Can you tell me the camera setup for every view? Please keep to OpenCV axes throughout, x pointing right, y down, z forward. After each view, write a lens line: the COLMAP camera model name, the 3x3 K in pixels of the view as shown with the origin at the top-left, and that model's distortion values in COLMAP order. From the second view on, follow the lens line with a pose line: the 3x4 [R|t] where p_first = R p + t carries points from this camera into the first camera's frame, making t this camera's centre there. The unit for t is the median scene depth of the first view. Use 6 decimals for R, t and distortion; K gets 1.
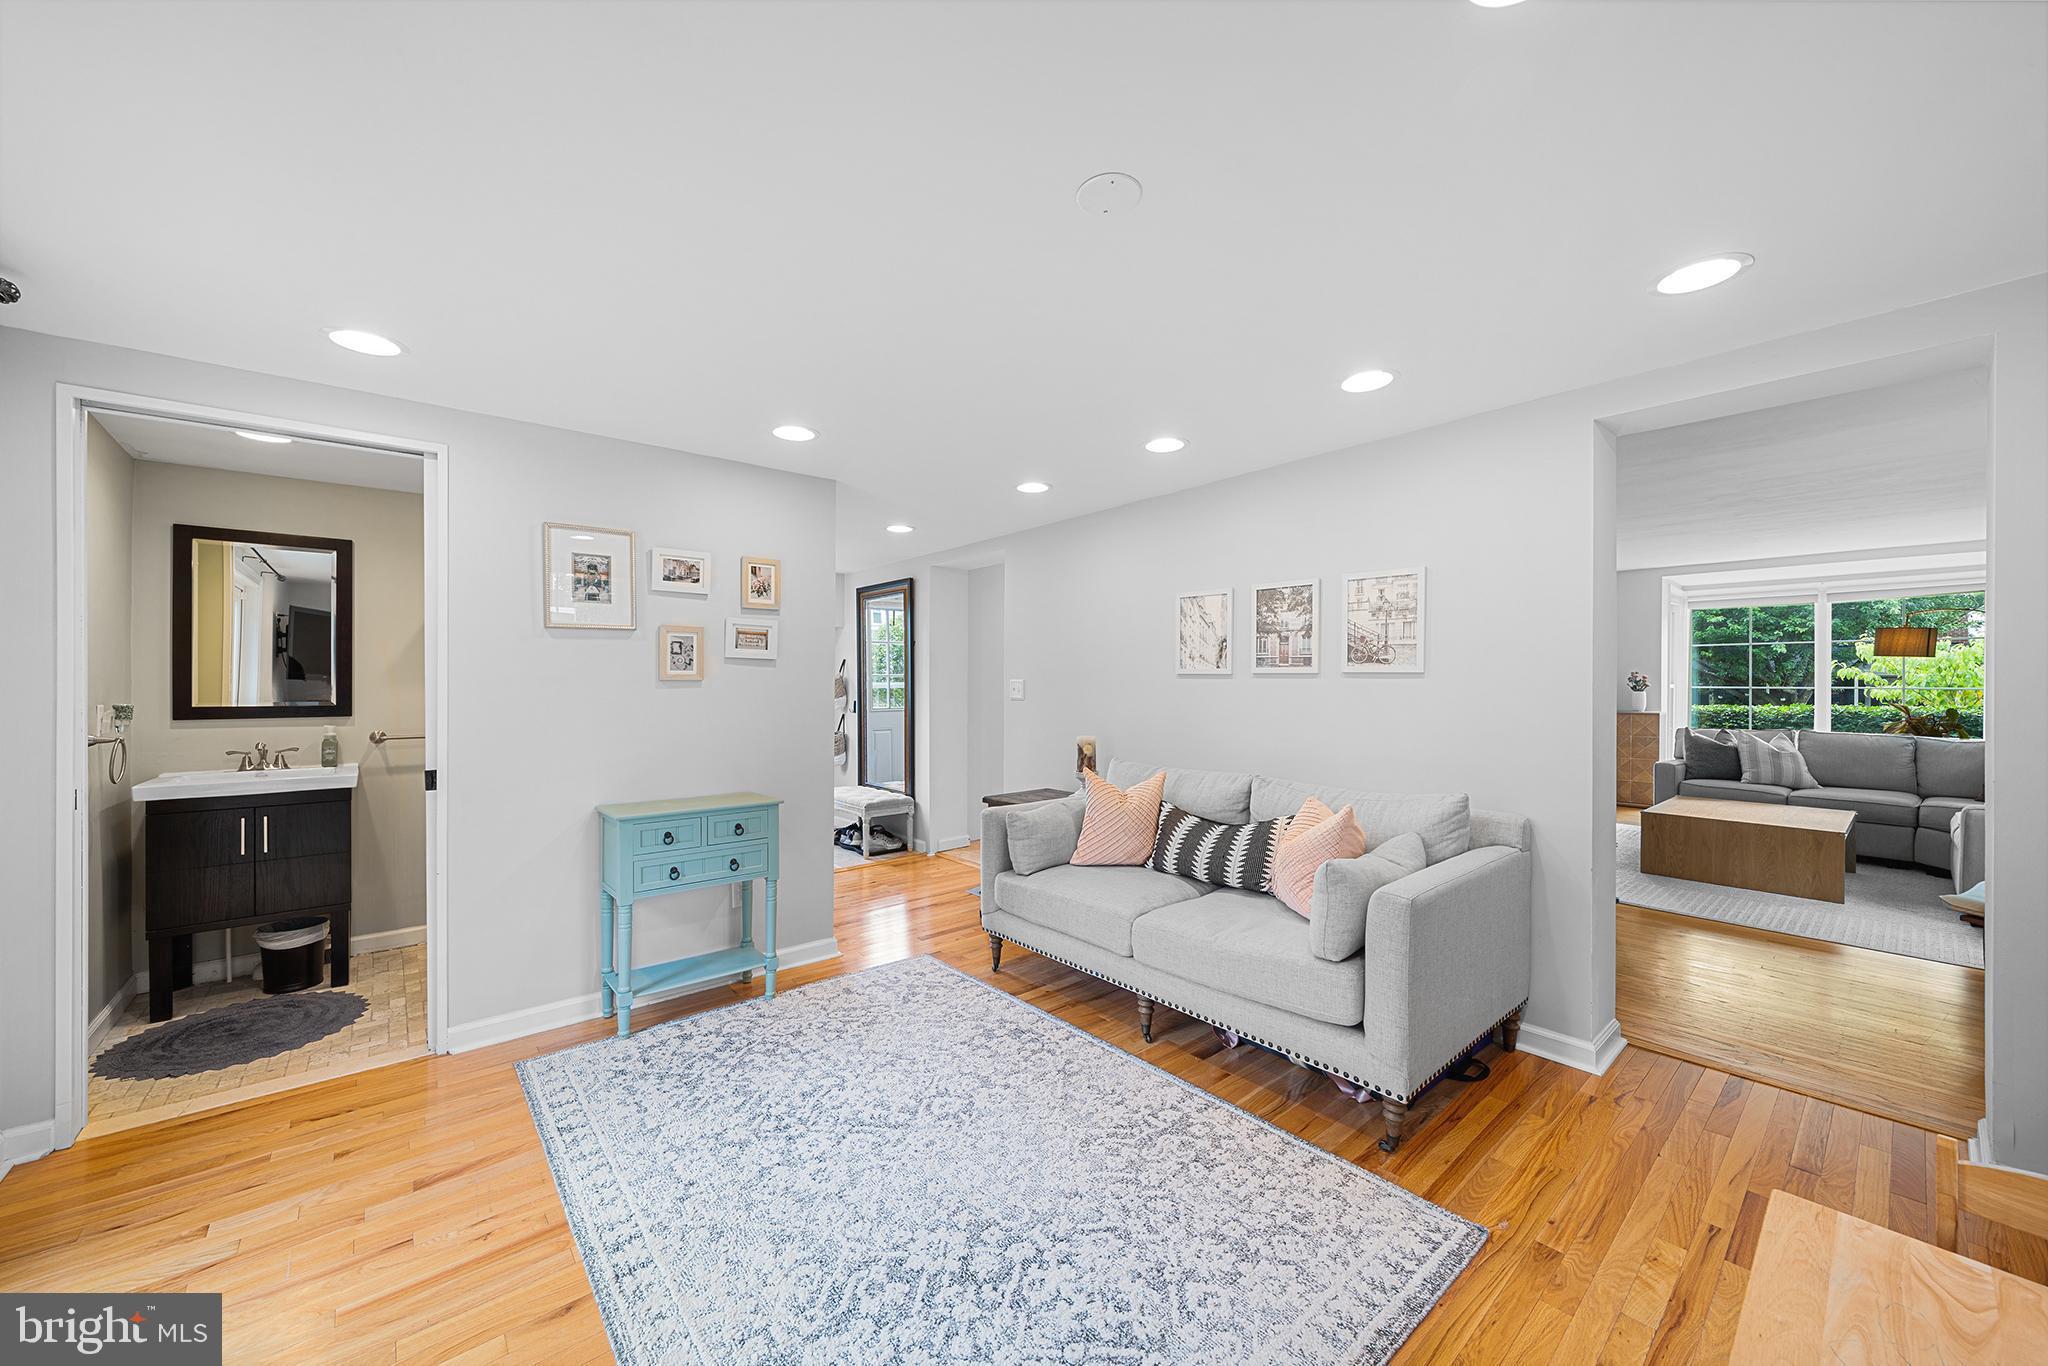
lens RADIAL K [[748.3, 0, 1022.3], [0, 748.3, 686.3], [0, 0, 1]] dist [-0.002084, 0.000020]
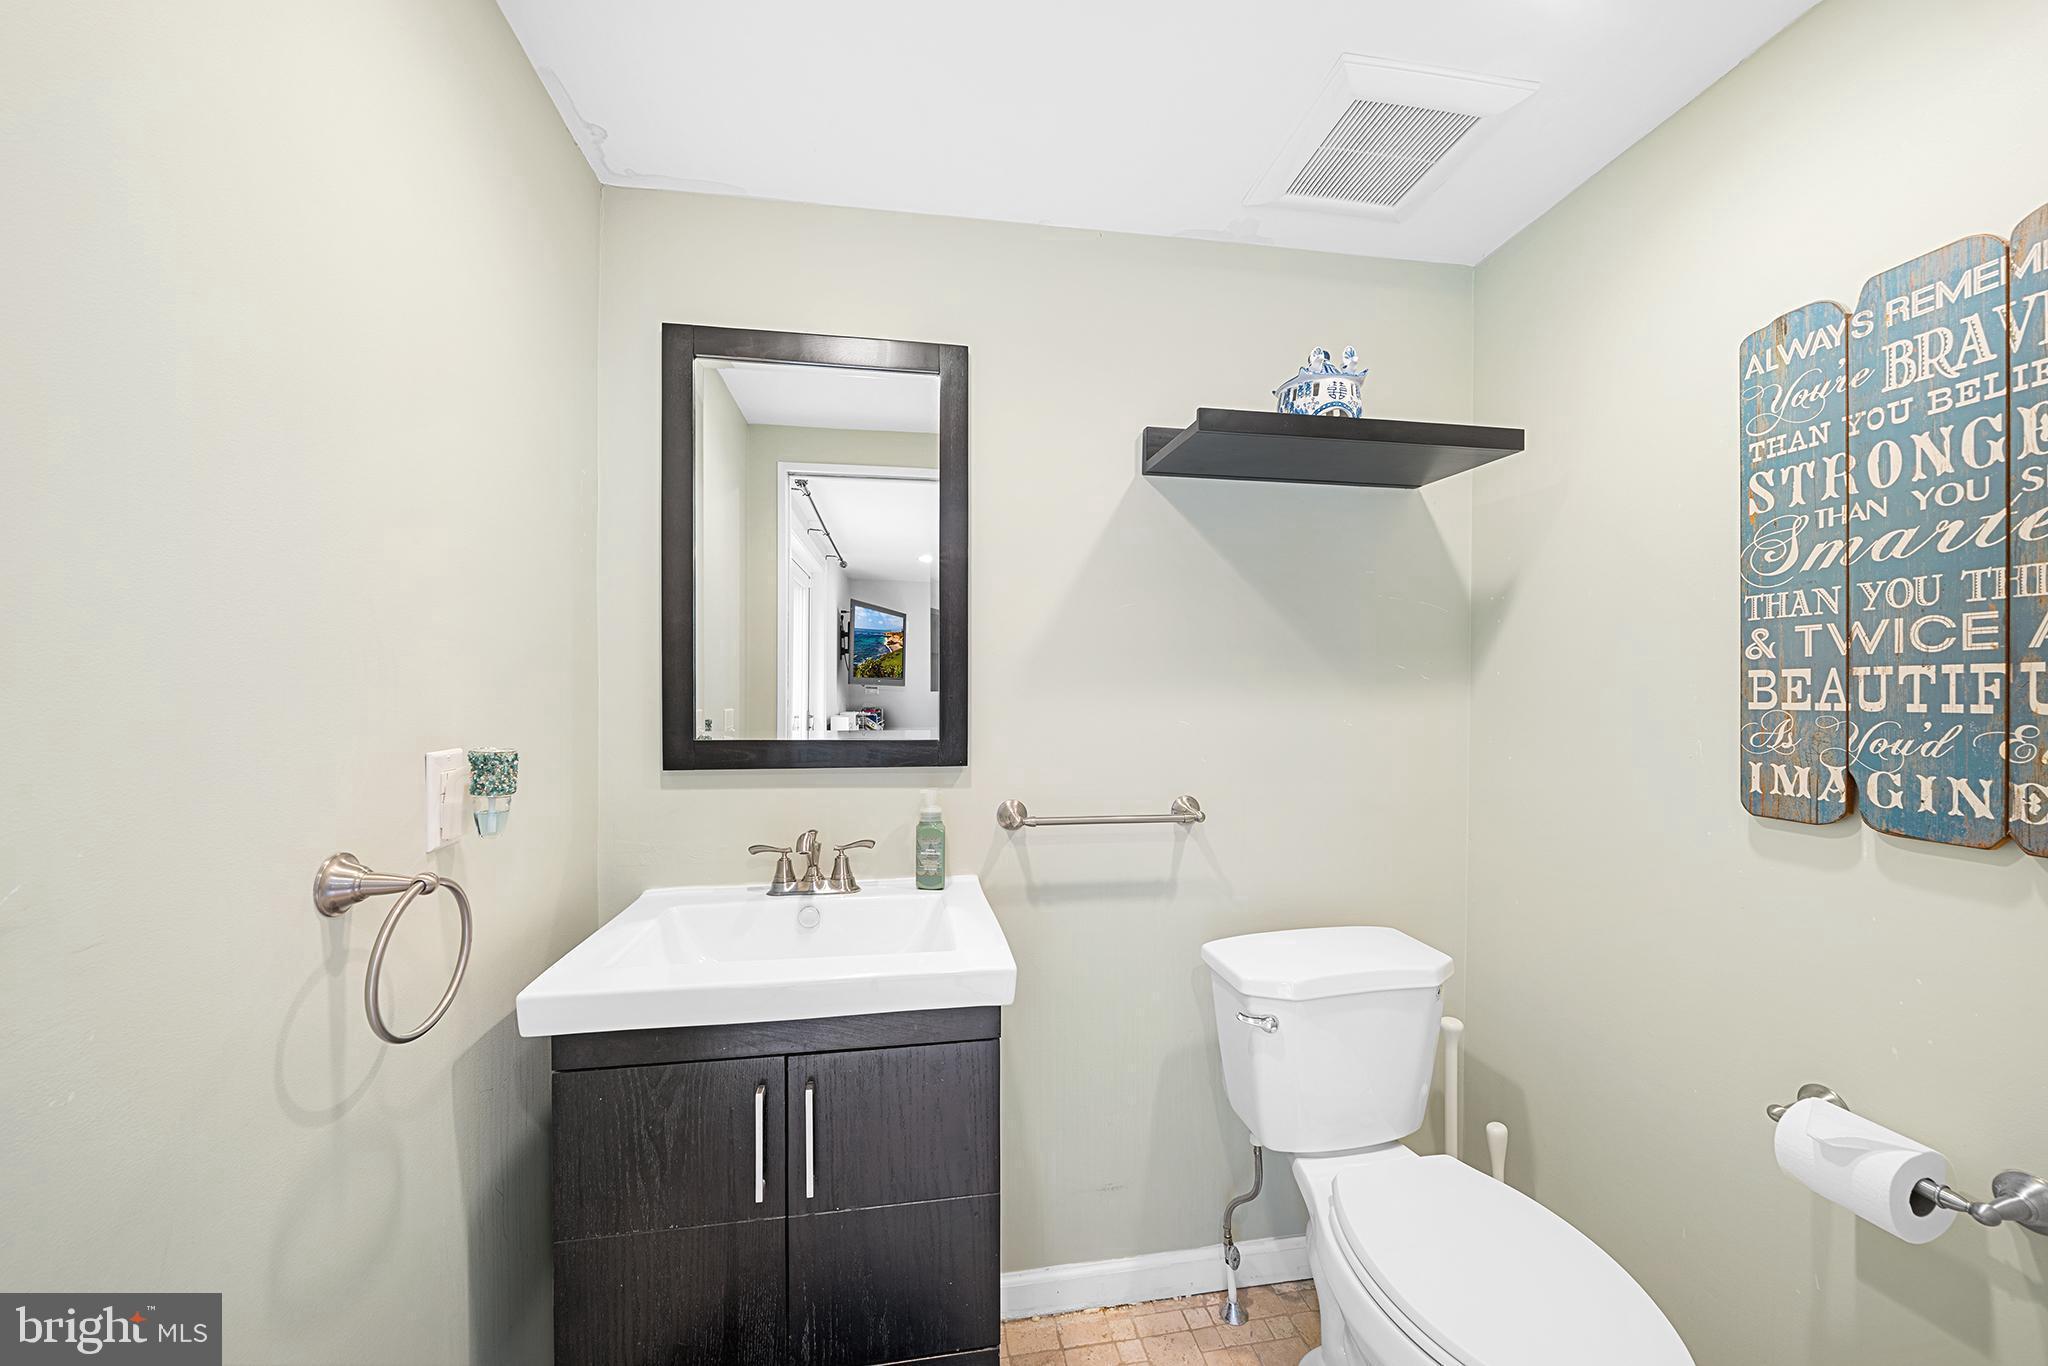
lens RADIAL K [[748.3, 0, 1021.3], [0, 748.3, 691.7], [0, 0, 1]] dist [-0.002084, 0.000020]
pose [[0.853423, -0.002925, -0.521211, -0.700913], [0.001201, 0.999993, -0.003645, 0.000147], [0.521218, 0.002485, 0.853420, 0.705812]]
